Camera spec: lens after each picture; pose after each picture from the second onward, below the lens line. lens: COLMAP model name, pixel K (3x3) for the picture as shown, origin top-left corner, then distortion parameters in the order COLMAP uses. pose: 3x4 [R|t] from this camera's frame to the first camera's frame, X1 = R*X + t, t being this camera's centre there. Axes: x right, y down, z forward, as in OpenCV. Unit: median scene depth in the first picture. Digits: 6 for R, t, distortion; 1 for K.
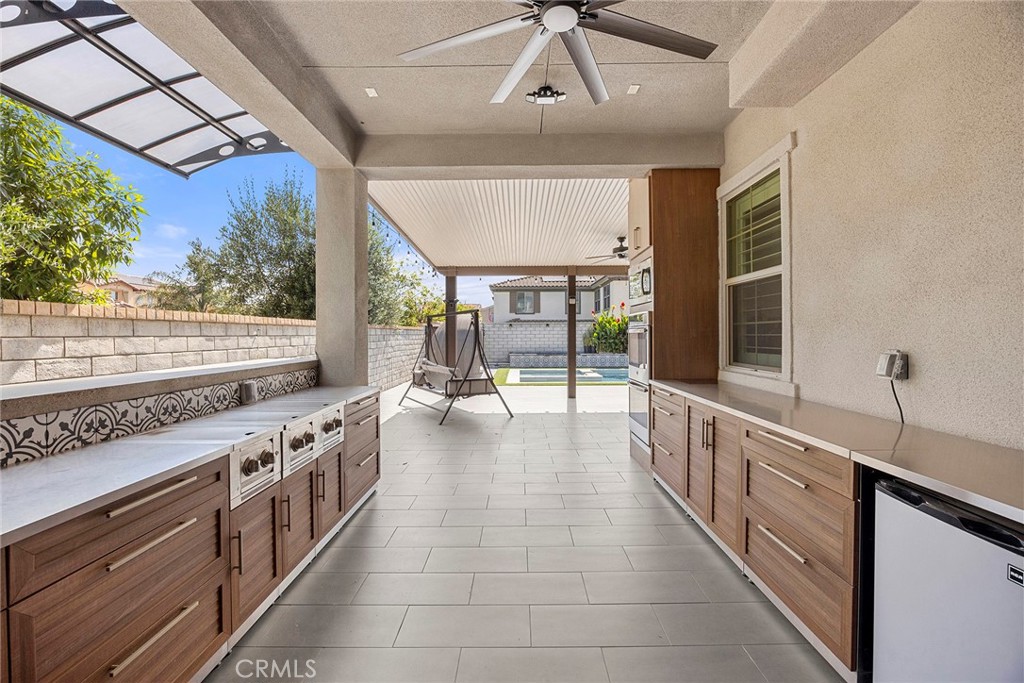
lens RADIAL K [[454.0, 0, 513.3], [0, 454.0, 337.9], [0, 0, 1]] dist [-0.011500, -0.000169]
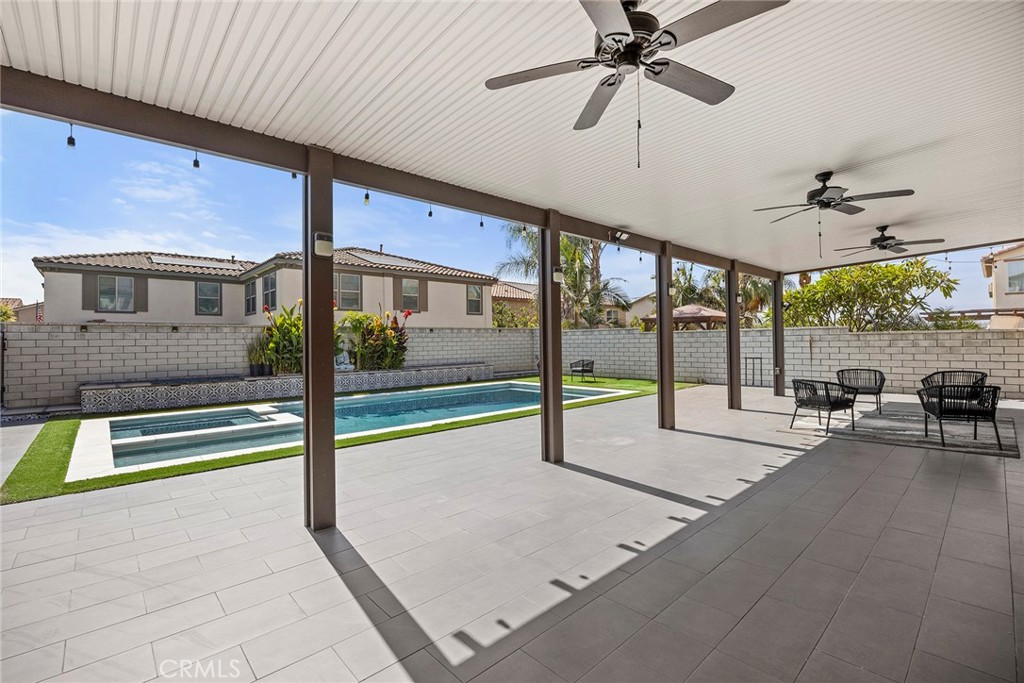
lens RADIAL K [[454.0, 0, 510.3], [0, 454.0, 339.0], [0, 0, 1]] dist [-0.011500, -0.000169]
pose [[0.730034, 0.001790, 0.683409, -0.000607], [0.012418, 0.999797, -0.015884, -0.001416], [-0.683298, 0.020082, 0.729863, 0.235645]]
